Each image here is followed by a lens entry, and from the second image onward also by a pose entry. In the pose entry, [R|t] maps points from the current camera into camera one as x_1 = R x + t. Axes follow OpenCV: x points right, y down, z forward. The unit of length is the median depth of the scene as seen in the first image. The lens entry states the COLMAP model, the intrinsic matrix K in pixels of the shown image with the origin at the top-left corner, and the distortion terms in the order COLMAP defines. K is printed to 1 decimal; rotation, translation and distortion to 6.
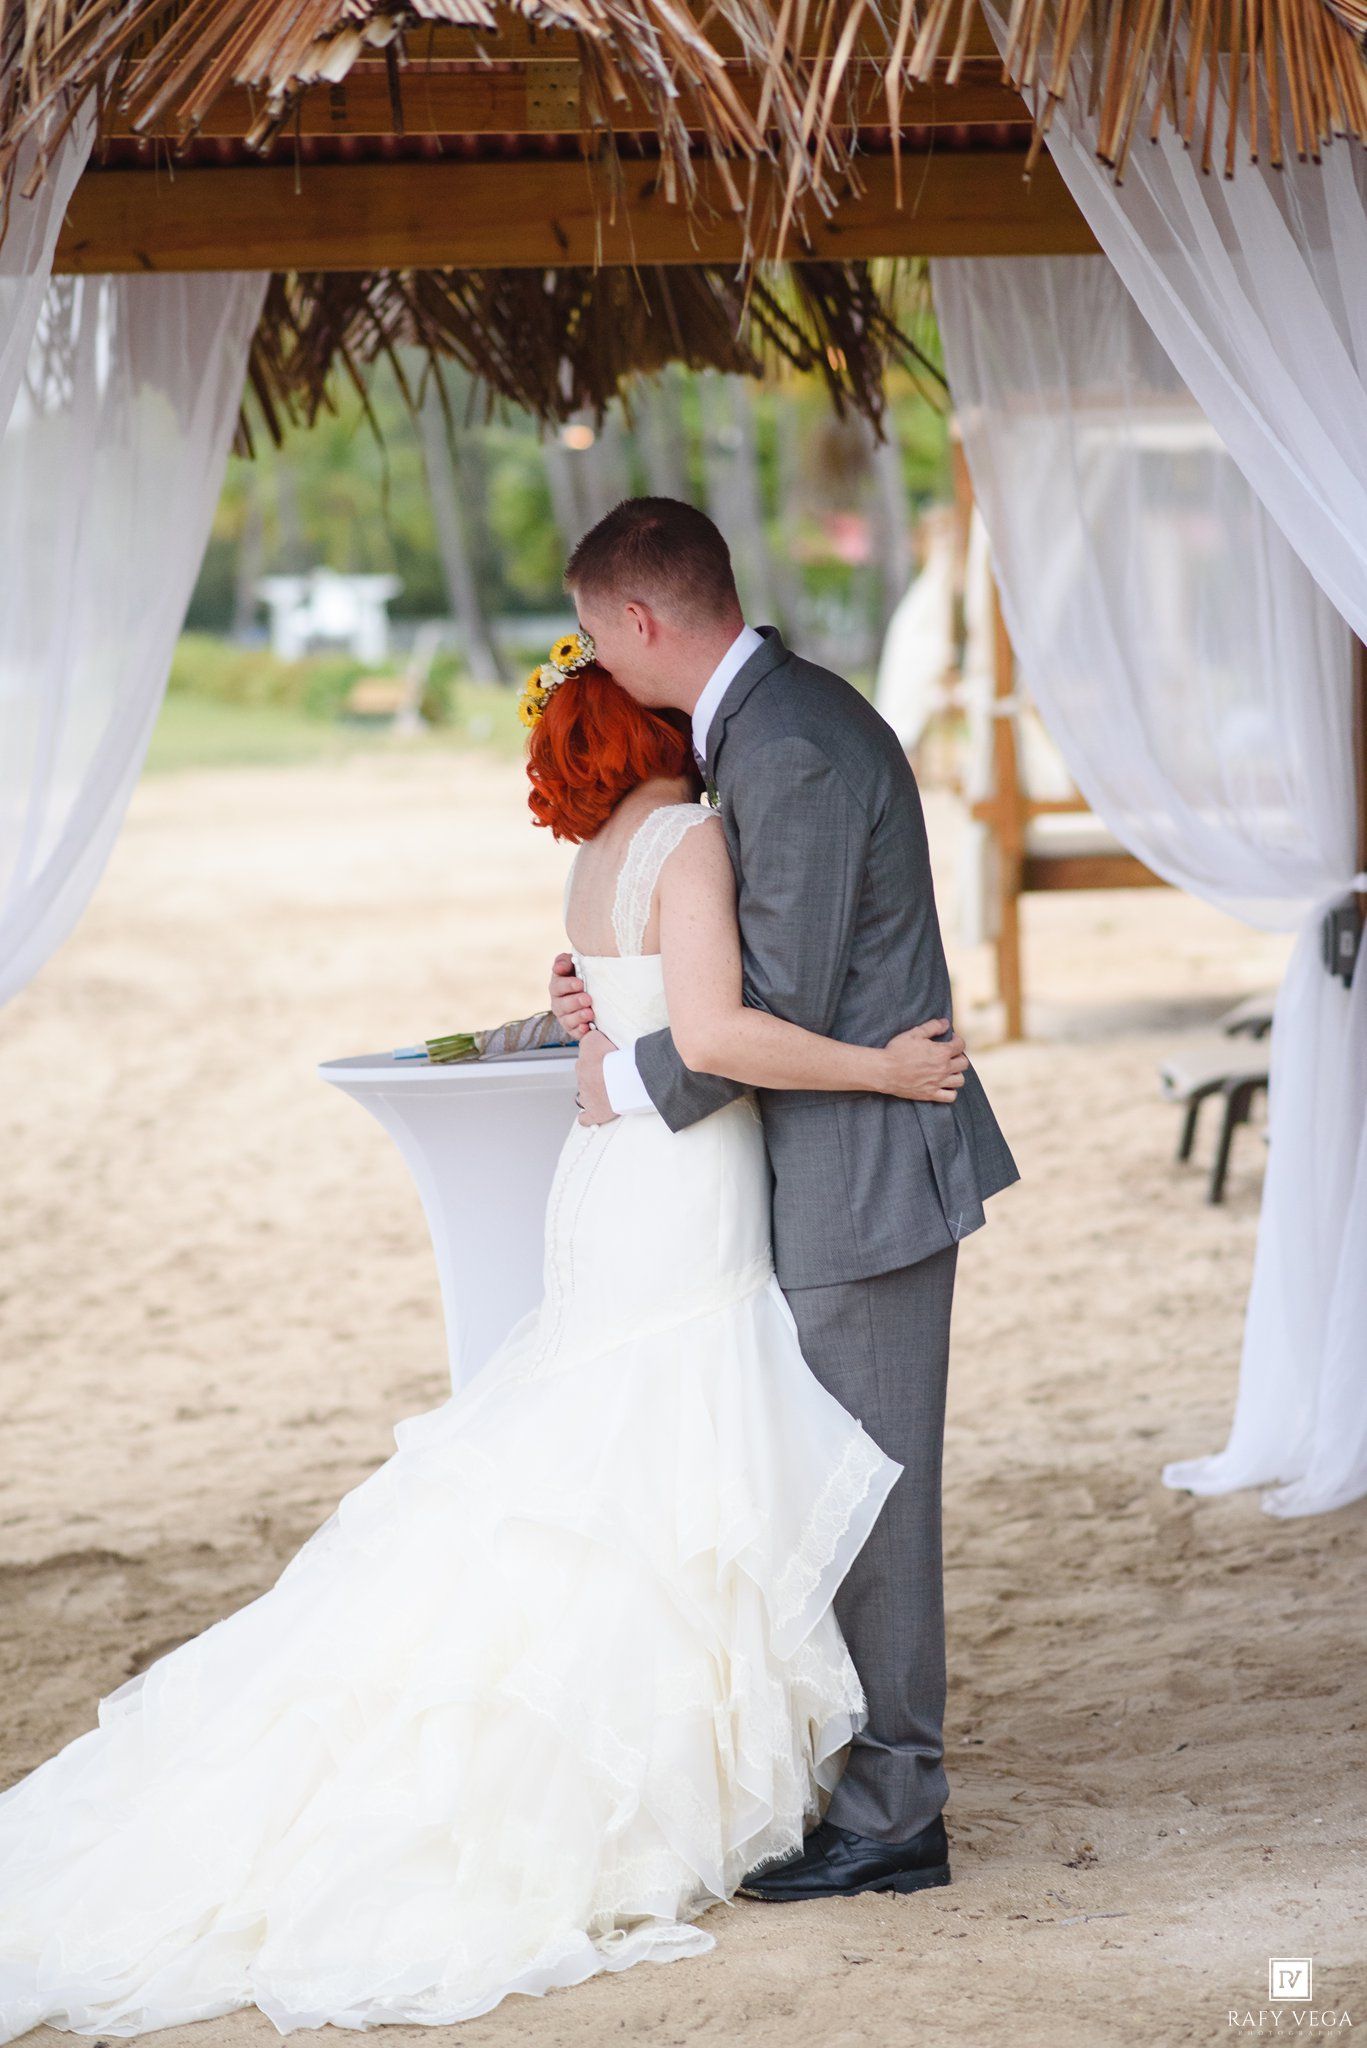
lens RADIAL K [[5256.6, 0, 703.6], [0, 5256.6, 1004.1], [0, 0, 1]] dist [0.131872, 0.000000]
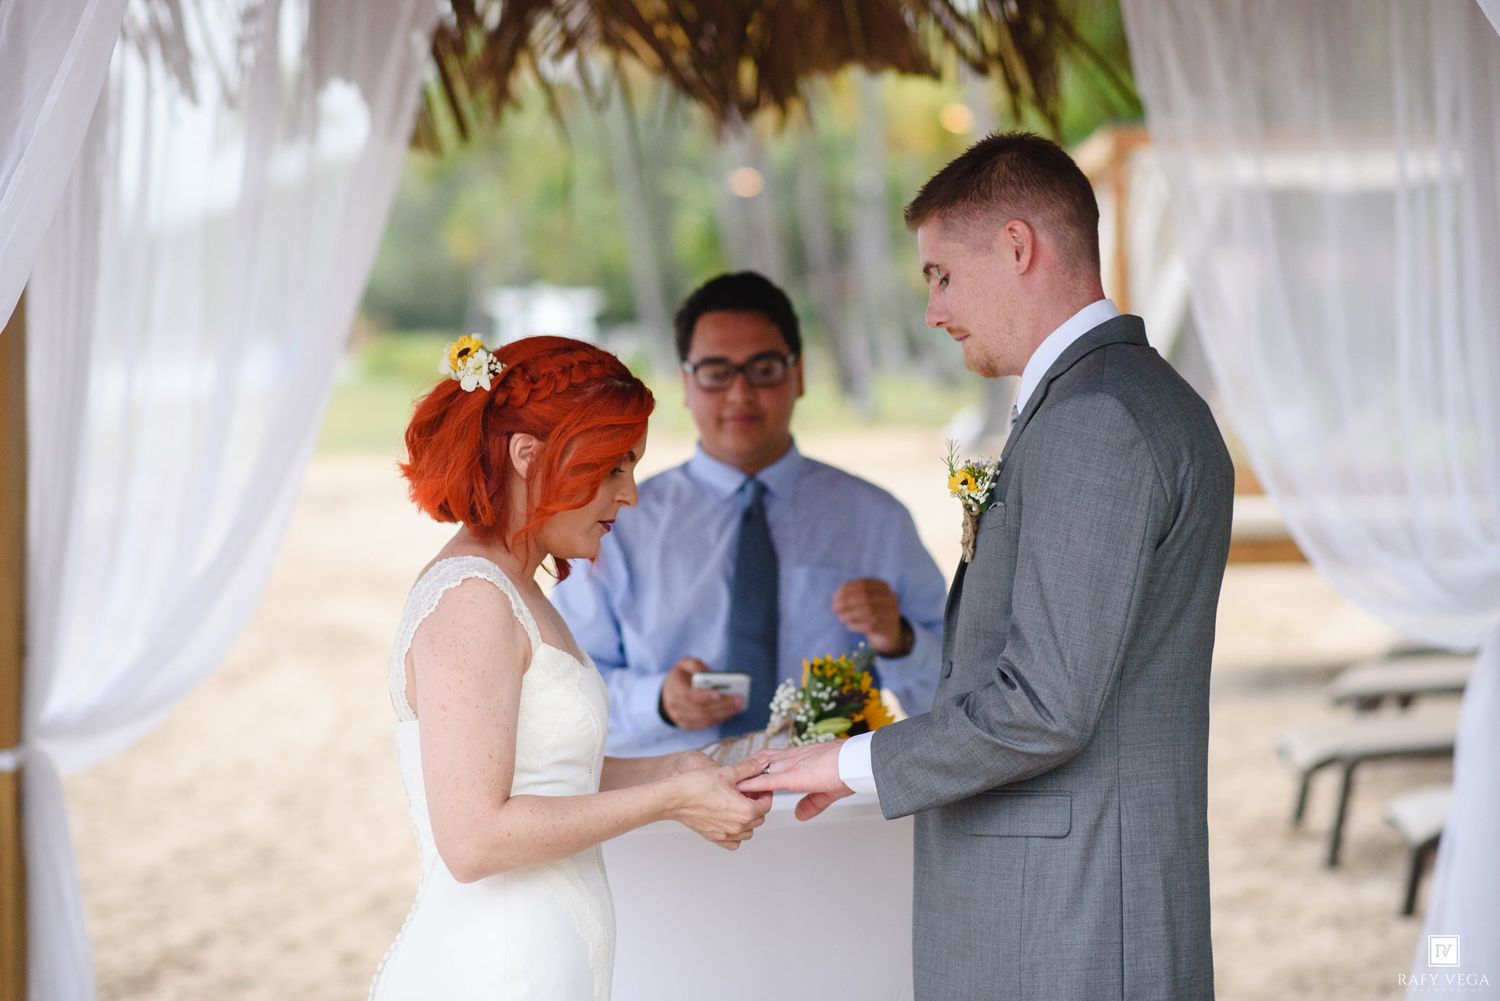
lens RADIAL K [[3850.0, 0, 752.6], [0, 3850.0, 489.5], [0, 0, 1]] dist [0.131872, 0.000000]
pose [[0.999699, 0.014791, -0.019593, -0.009208], [-0.015425, 0.999350, -0.032585, -0.015417], [0.019099, 0.032877, 0.999277, 0.255859]]
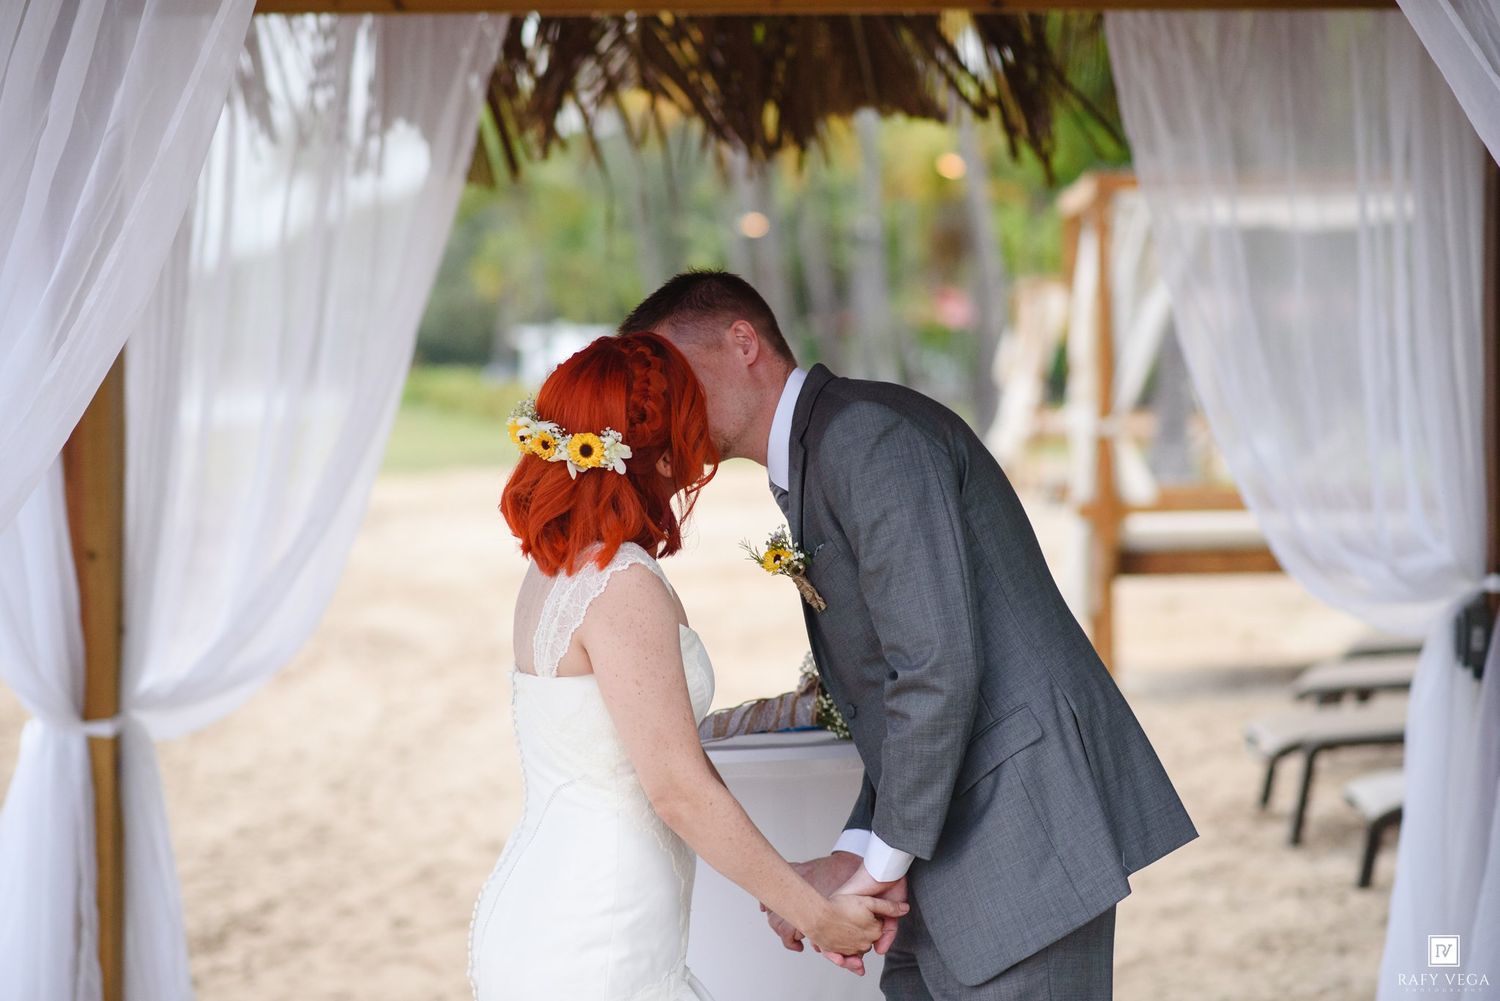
lens RADIAL K [[3626.0, 0, 758.6], [0, 3626.0, 507.4], [0, 0, 1]] dist [0.109631, 0.000000]
pose [[0.999663, 0.018744, -0.017944, -0.013054], [-0.019388, 0.999149, -0.036412, -0.007752], [0.017246, 0.036748, 0.999176, 0.223455]]
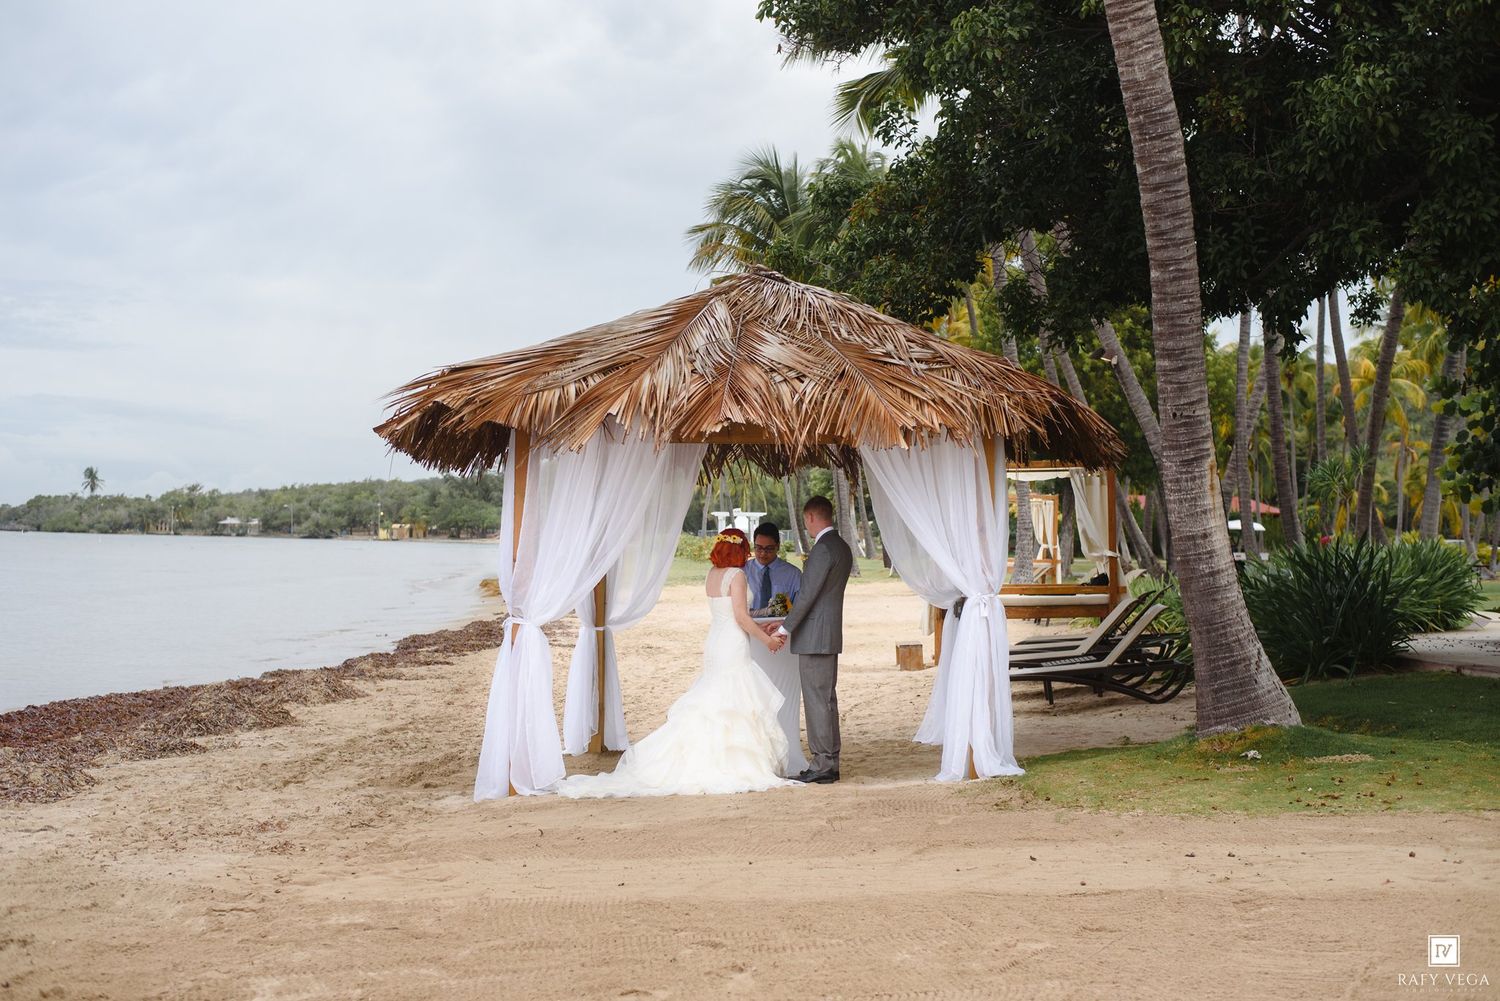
lens RADIAL K [[2347.2, 0, 750.4], [0, 2347.2, 501.9], [0, 0, 1]] dist [-0.045597, 0.000000]
pose [[0.997129, 0.032794, -0.068248, 0.074354], [-0.038477, 0.995748, -0.083704, 0.058984], [0.065212, 0.086090, 0.994151, -0.796564]]
